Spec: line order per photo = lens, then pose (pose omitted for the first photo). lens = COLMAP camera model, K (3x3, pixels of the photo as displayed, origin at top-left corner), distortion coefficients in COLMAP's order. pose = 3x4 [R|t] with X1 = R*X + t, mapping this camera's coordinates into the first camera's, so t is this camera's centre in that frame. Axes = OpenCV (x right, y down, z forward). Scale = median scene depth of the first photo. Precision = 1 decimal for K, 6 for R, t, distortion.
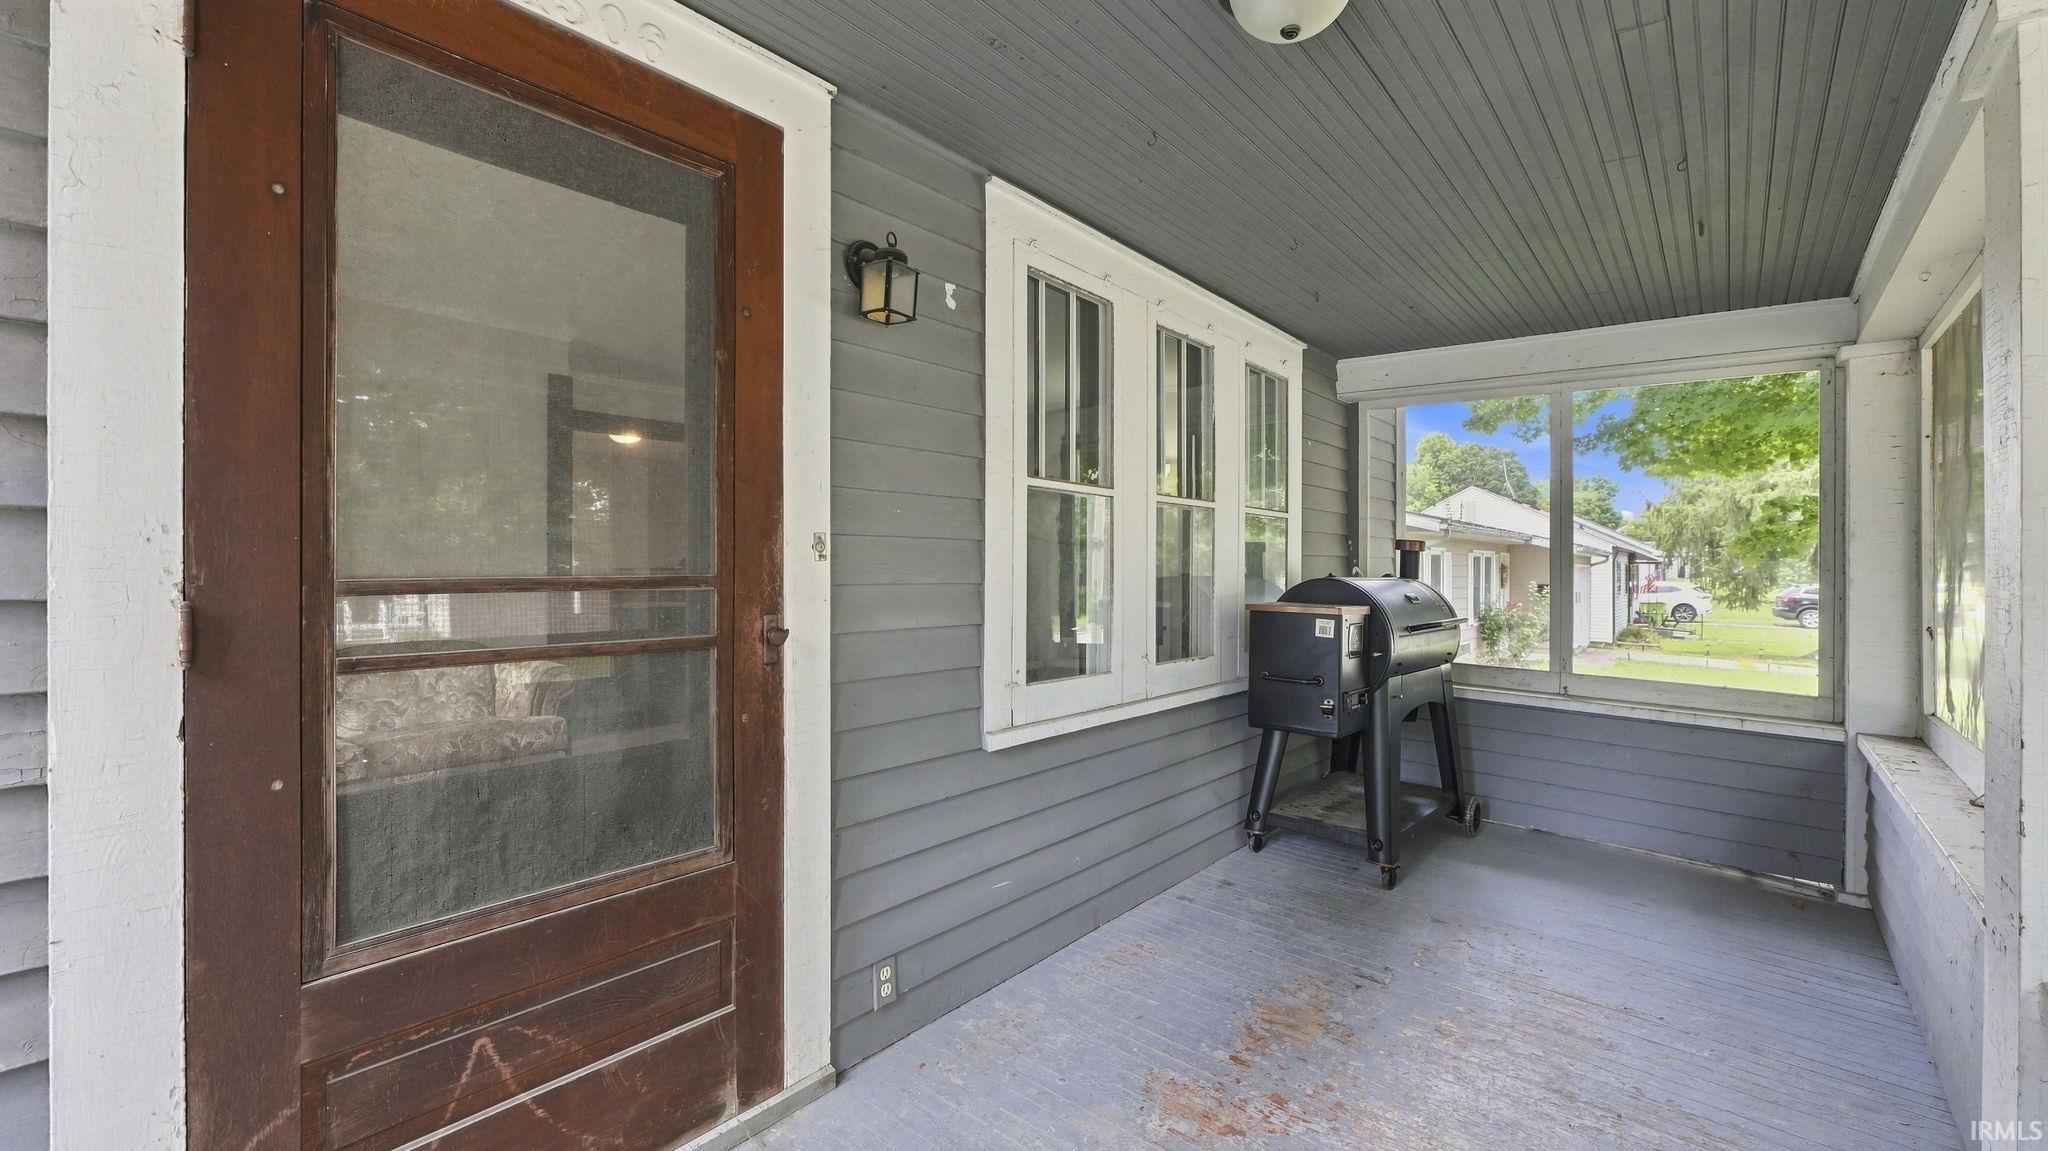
lens RADIAL K [[842.4, 0, 1028.2], [0, 842.4, 570.0], [0, 0, 1]] dist [-0.003658, -0.000390]
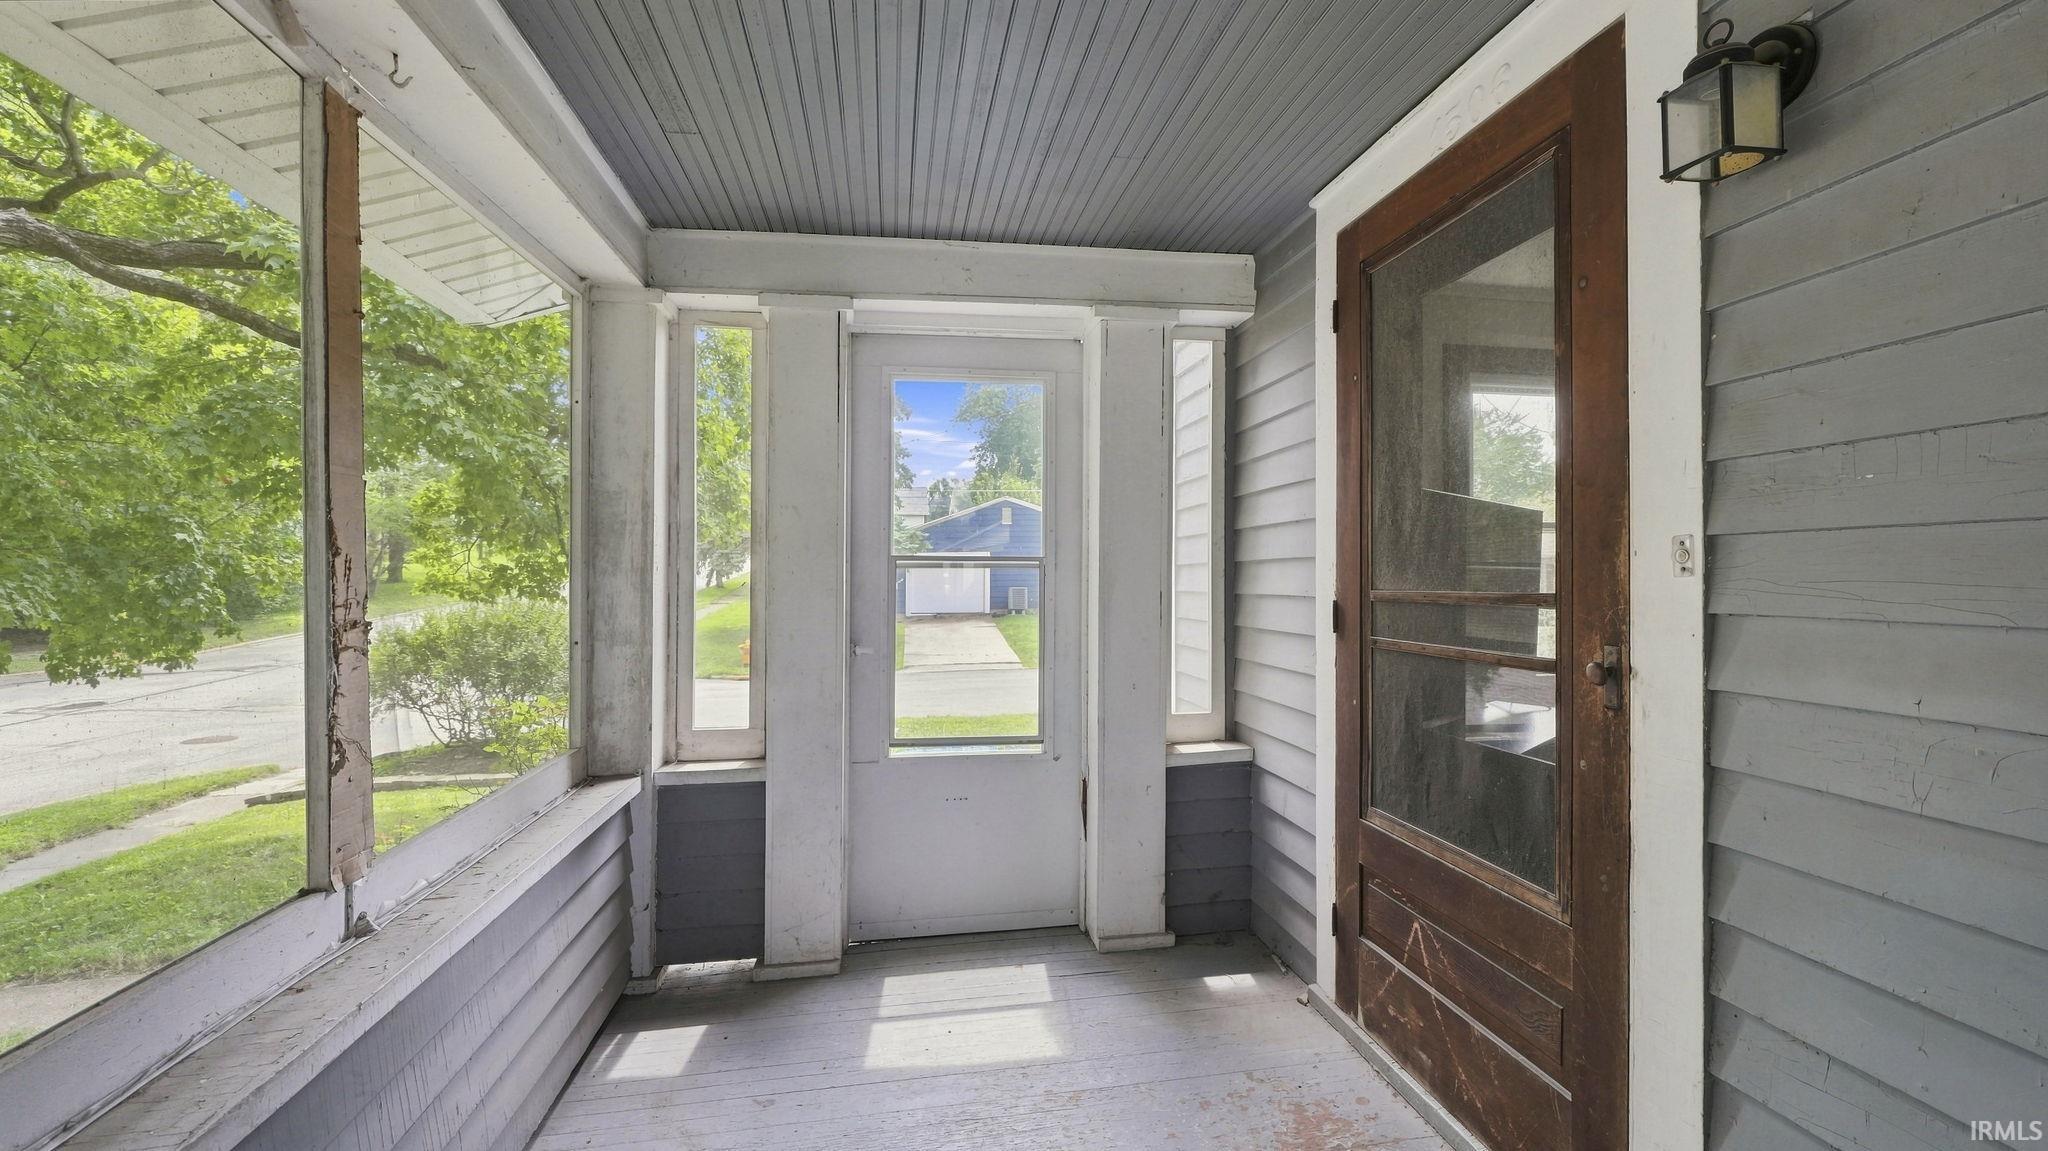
lens RADIAL K [[842.4, 0, 1024.1], [0, 842.4, 574.6], [0, 0, 1]] dist [-0.003658, -0.000390]
pose [[-0.653142, -0.012162, -0.757138, 0.680261], [-0.012797, 0.999906, -0.005022, -0.002067], [0.757127, 0.006409, -0.653236, 1.155041]]
